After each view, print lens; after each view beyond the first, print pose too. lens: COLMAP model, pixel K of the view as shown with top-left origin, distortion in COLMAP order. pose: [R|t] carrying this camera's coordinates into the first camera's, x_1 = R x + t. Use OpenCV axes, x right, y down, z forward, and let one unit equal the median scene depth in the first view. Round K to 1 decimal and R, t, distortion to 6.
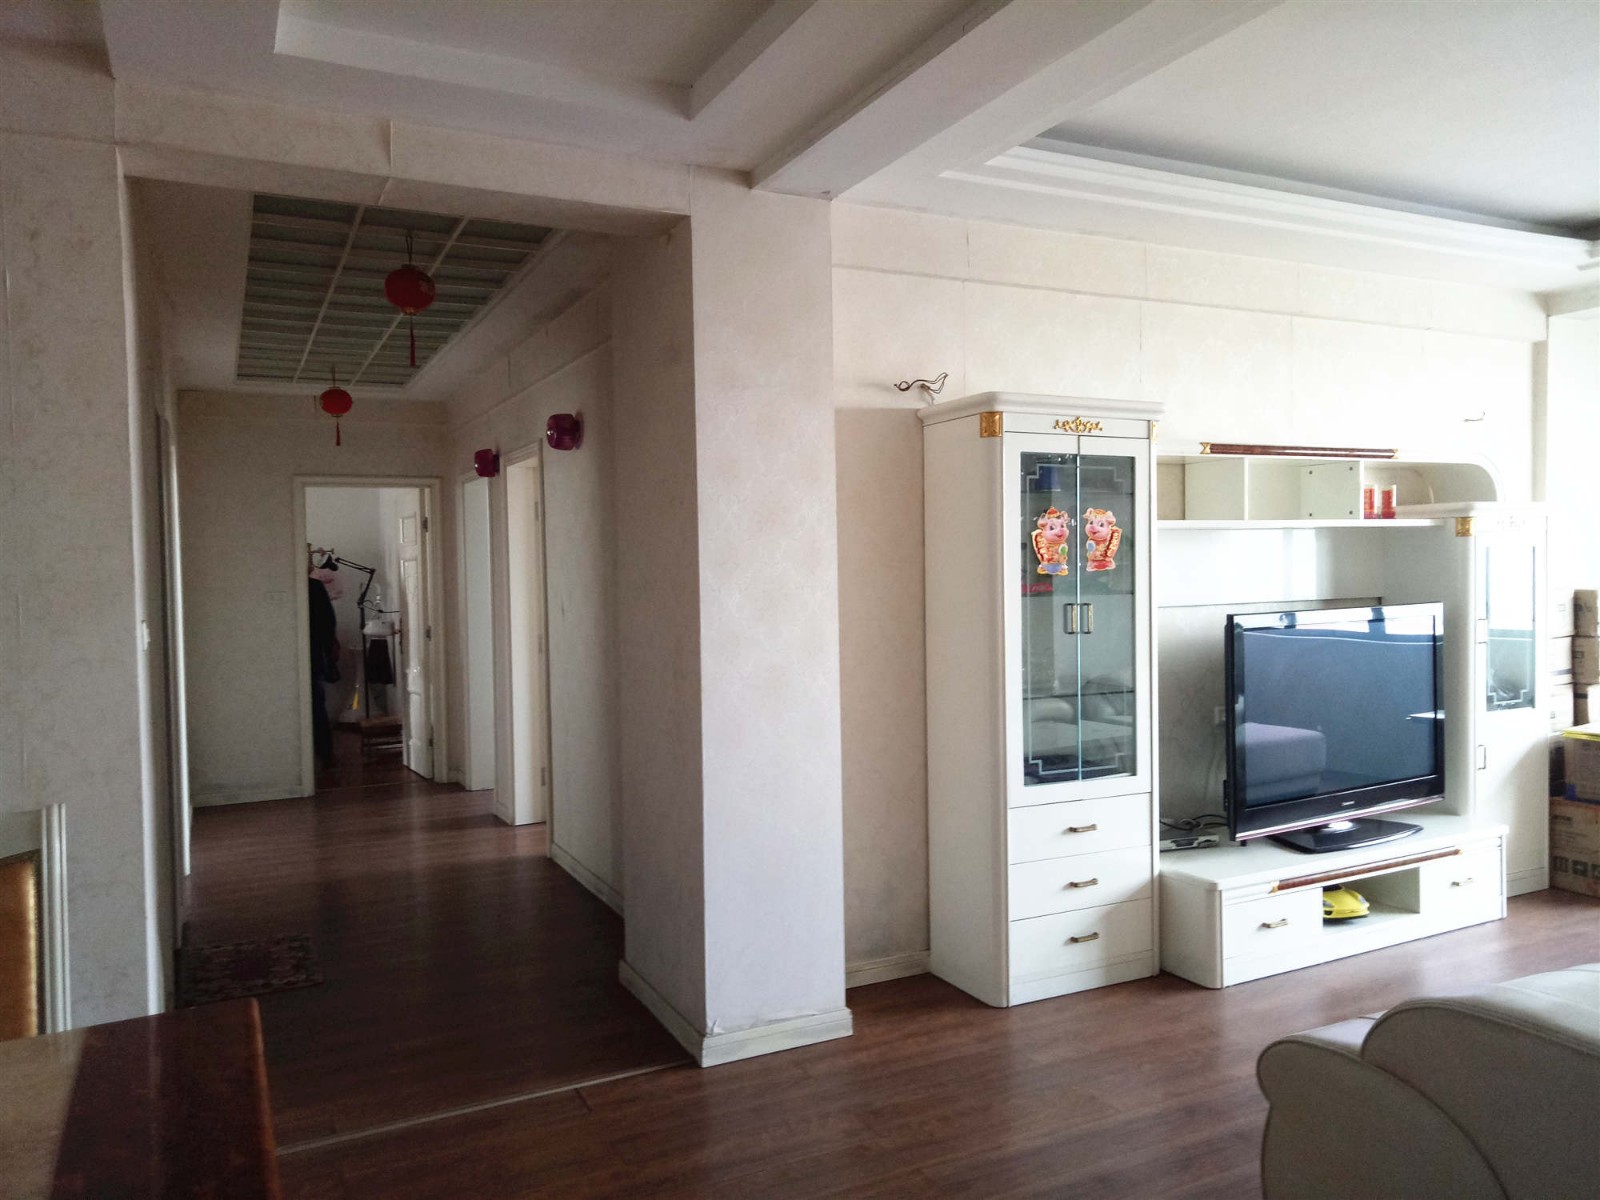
lens RADIAL K [[1191.2, 0, 800.0], [0, 1191.2, 600.0], [0, 0, 1]] dist [0.027502, -0.005964]
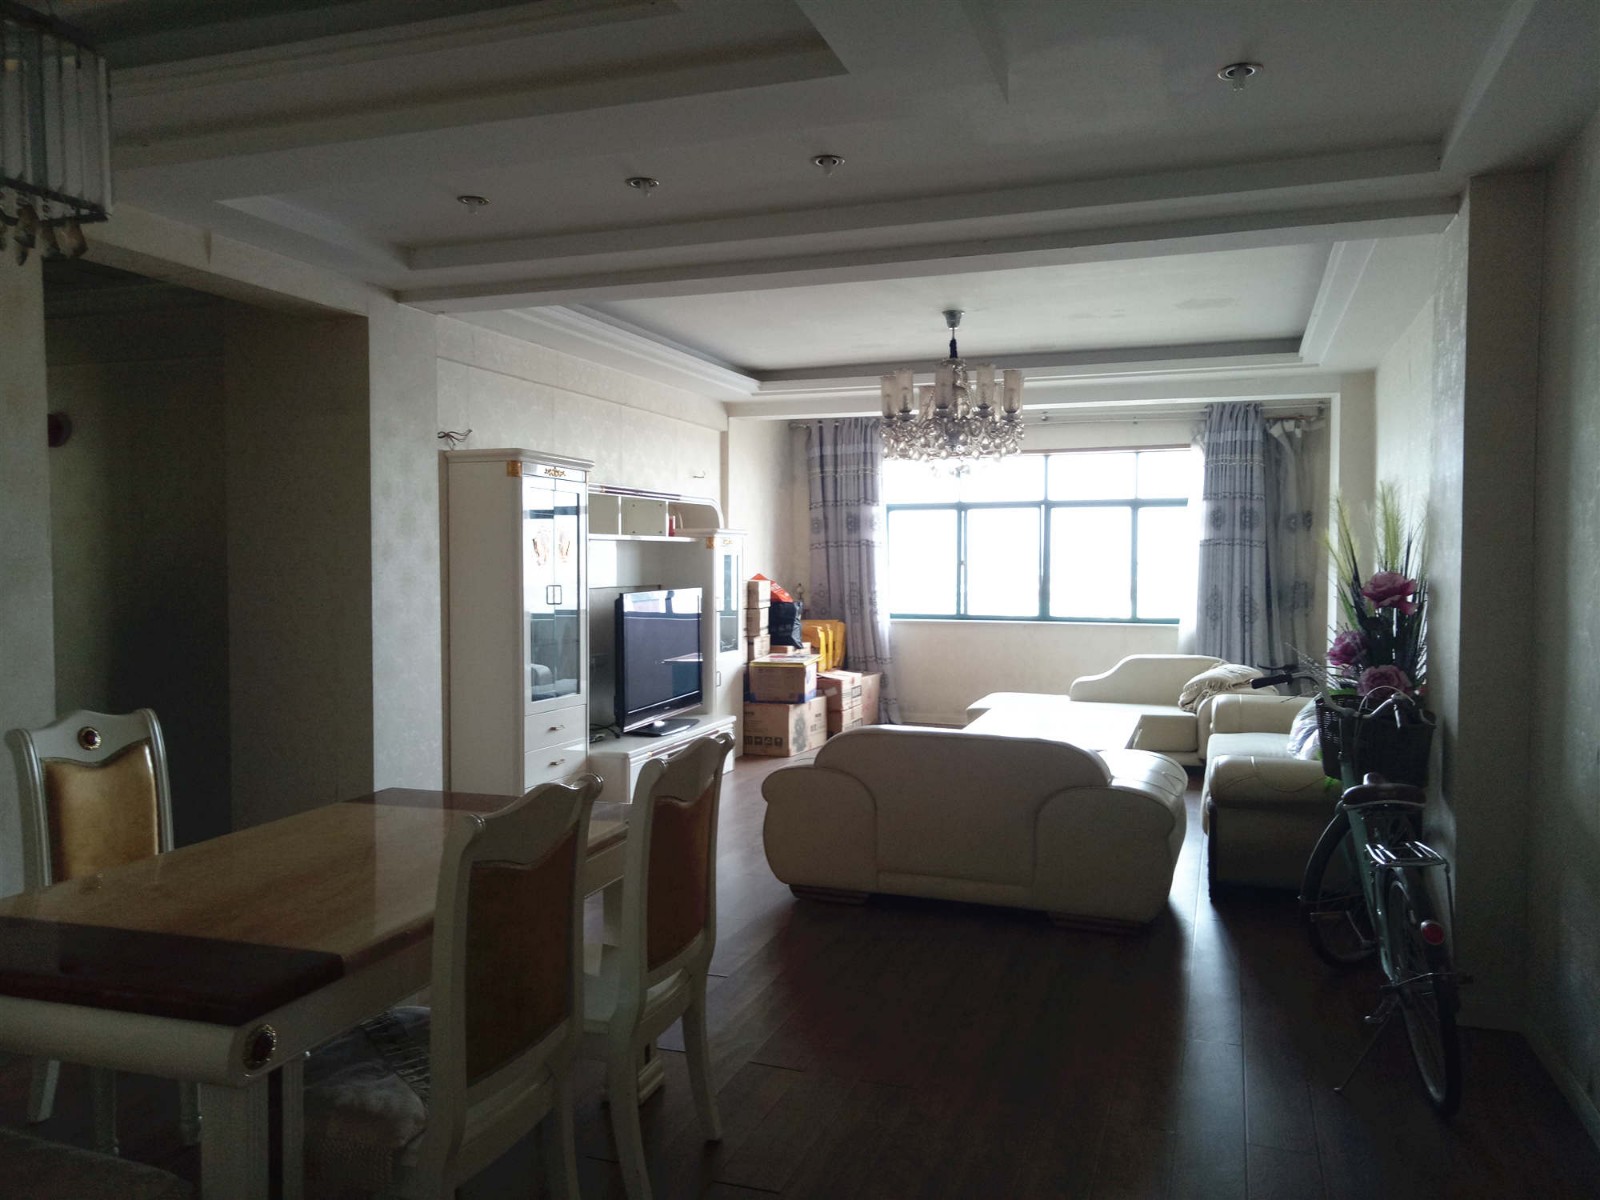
lens RADIAL K [[1182.8, 0, 800.0], [0, 1182.8, 600.0], [0, 0, 1]] dist [0.000169, -0.002558]
pose [[0.728393, -0.004470, 0.685145, -0.510821], [0.006198, 0.999981, -0.000065, 0.021260], [-0.685132, 0.004294, 0.728407, -0.305640]]
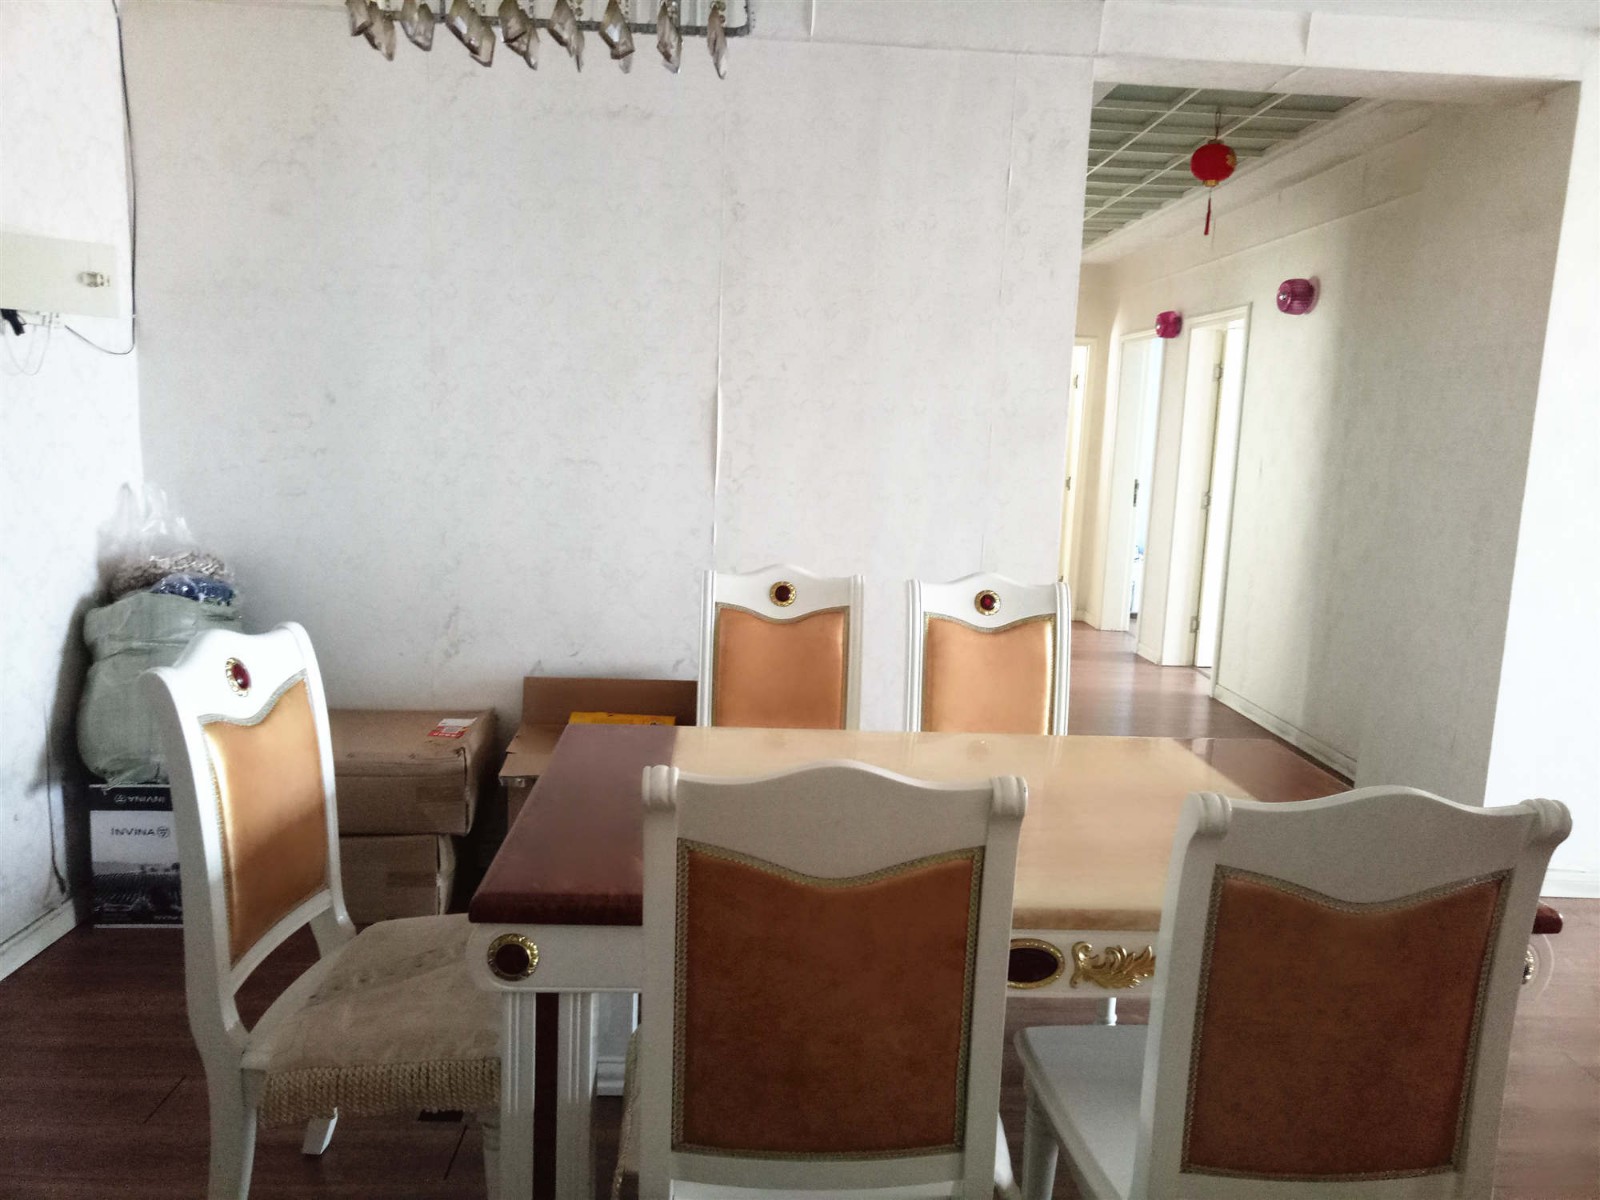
lens RADIAL K [[1191.2, 0, 800.0], [0, 1191.2, 600.0], [0, 0, 1]] dist [0.027502, -0.005964]
pose [[0.924101, 0.104499, -0.367584, -0.205679], [-0.062965, 0.990375, 0.123255, 0.022626], [0.376926, -0.090755, 0.921786, -0.174213]]
